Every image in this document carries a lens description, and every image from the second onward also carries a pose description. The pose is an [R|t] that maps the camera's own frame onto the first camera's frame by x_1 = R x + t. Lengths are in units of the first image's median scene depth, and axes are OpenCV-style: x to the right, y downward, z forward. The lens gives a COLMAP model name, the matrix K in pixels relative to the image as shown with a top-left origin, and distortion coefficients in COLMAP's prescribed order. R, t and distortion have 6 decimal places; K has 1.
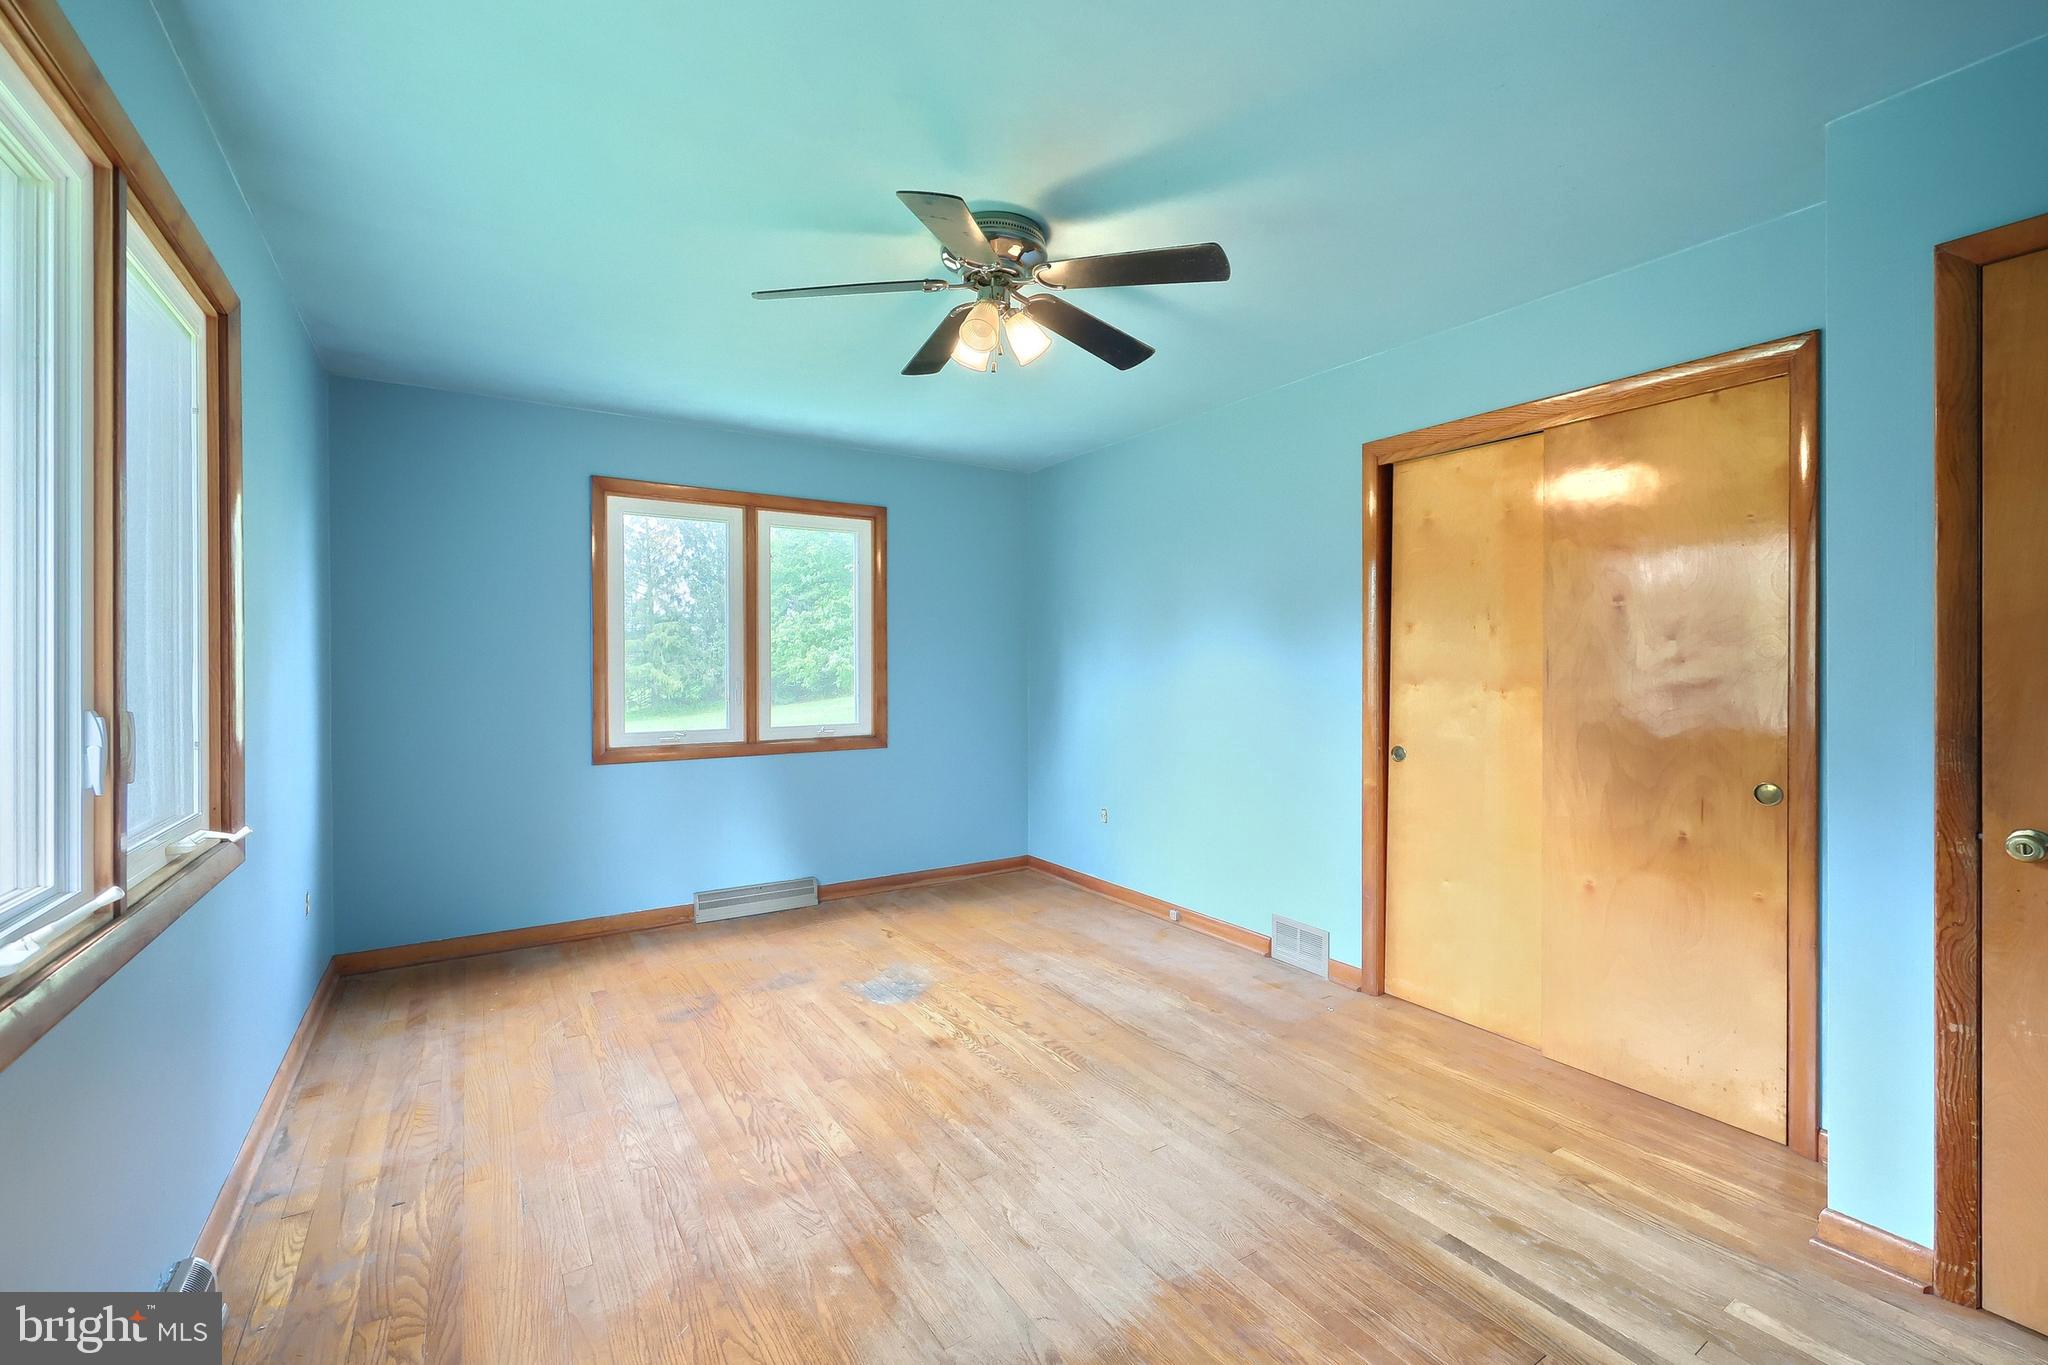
lens RADIAL K [[834.8, 0, 1031.4], [0, 834.8, 670.4], [0, 0, 1]] dist [-0.001838, -0.000897]
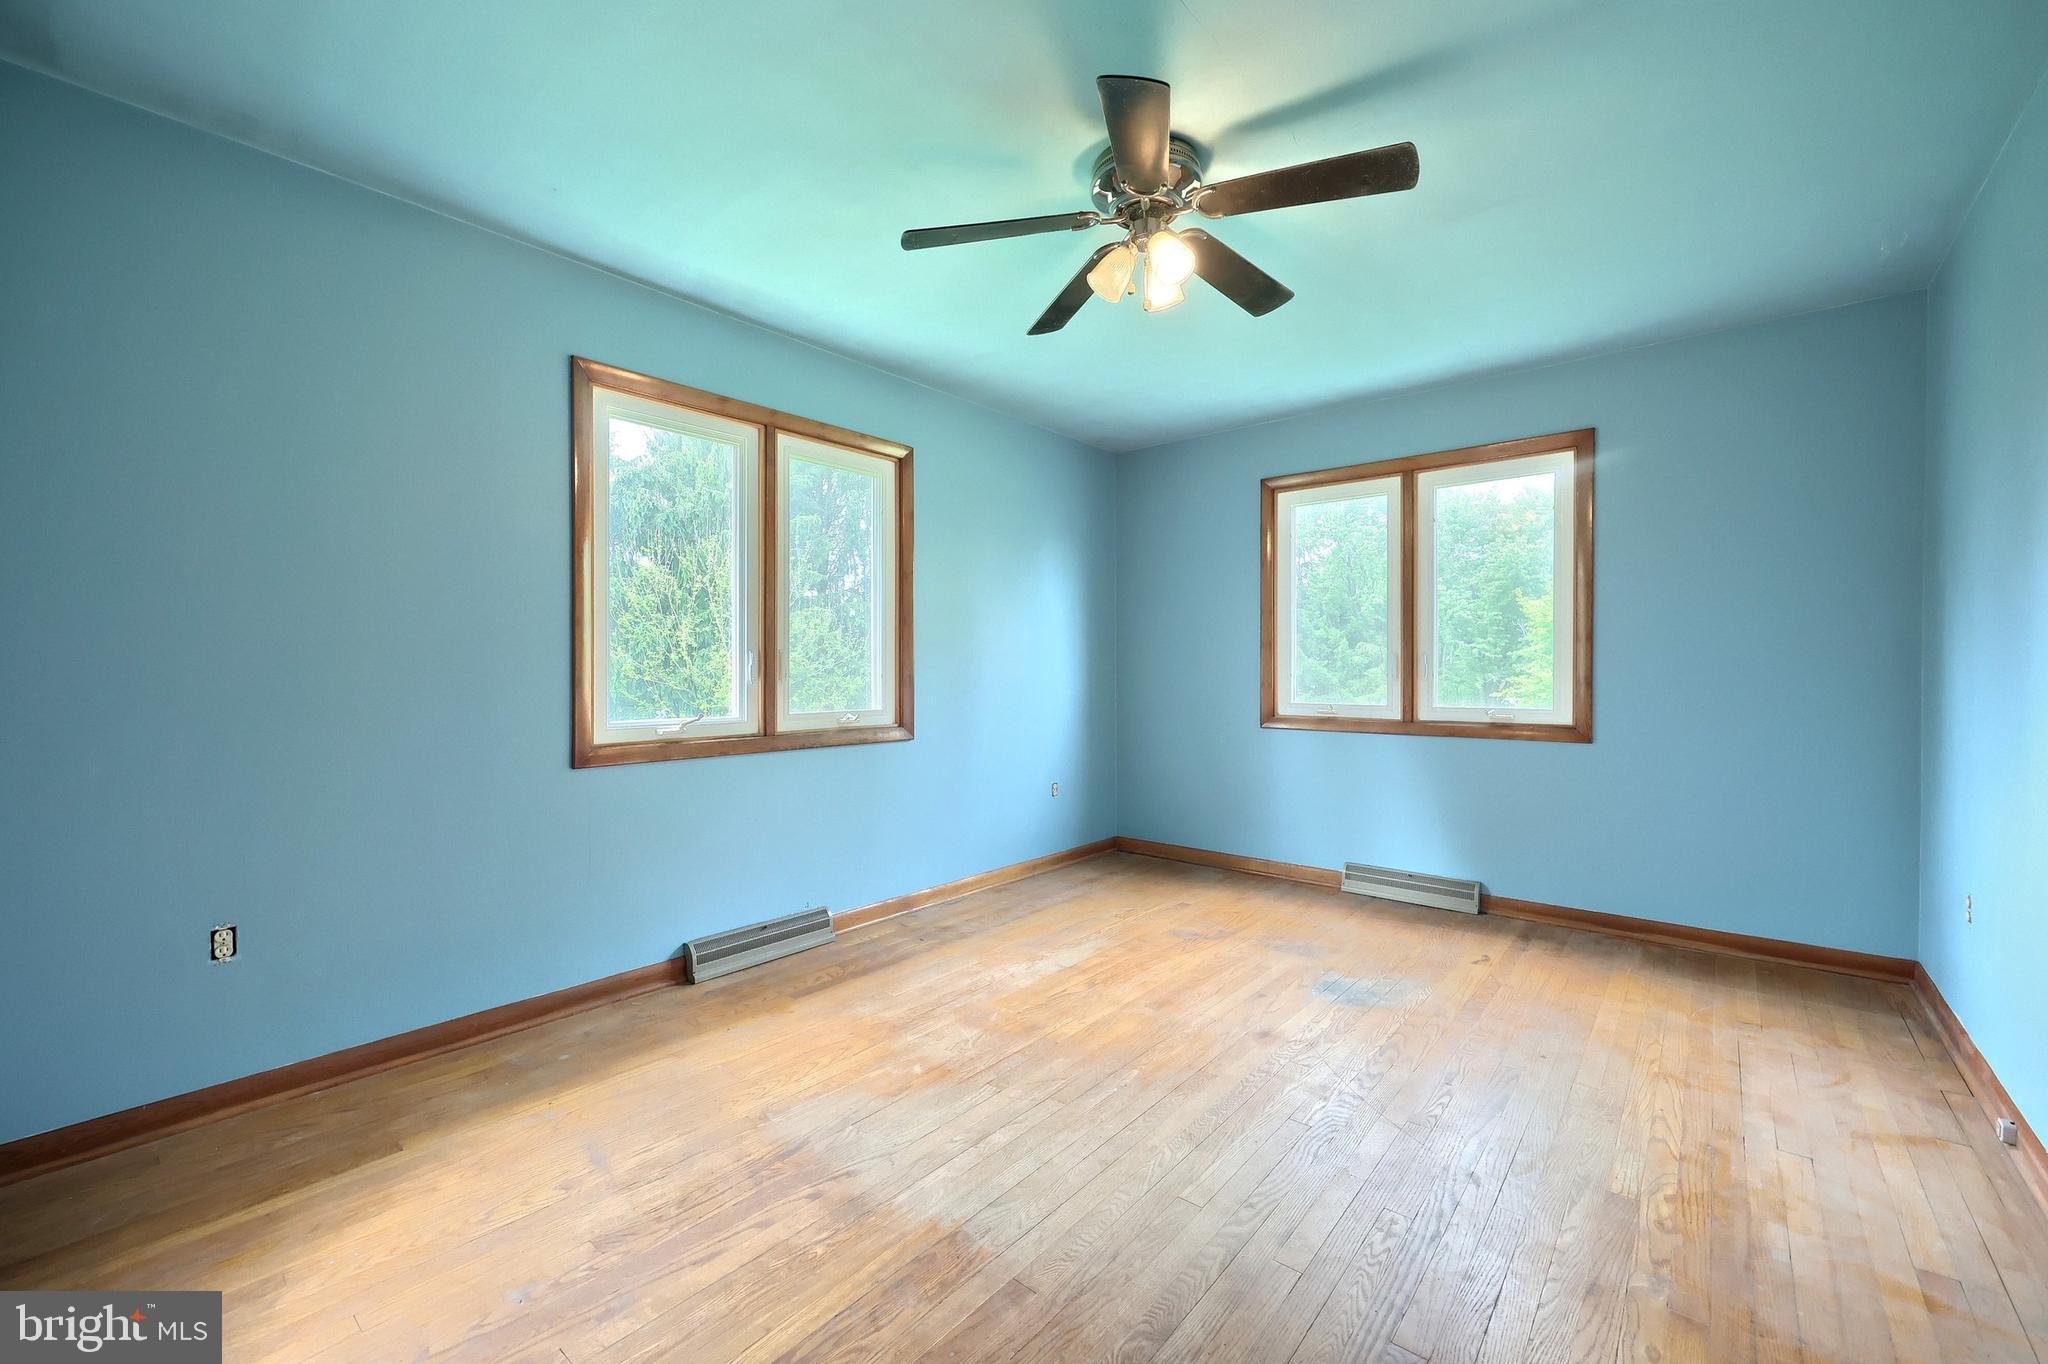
lens RADIAL K [[834.8, 0, 1033.5], [0, 834.8, 681.3], [0, 0, 1]] dist [-0.001838, -0.000897]
pose [[0.289557, 0.013951, -0.957059, 0.488972], [-0.001637, 0.999900, 0.014080, 0.030571], [0.957159, -0.002510, 0.289551, 0.346201]]
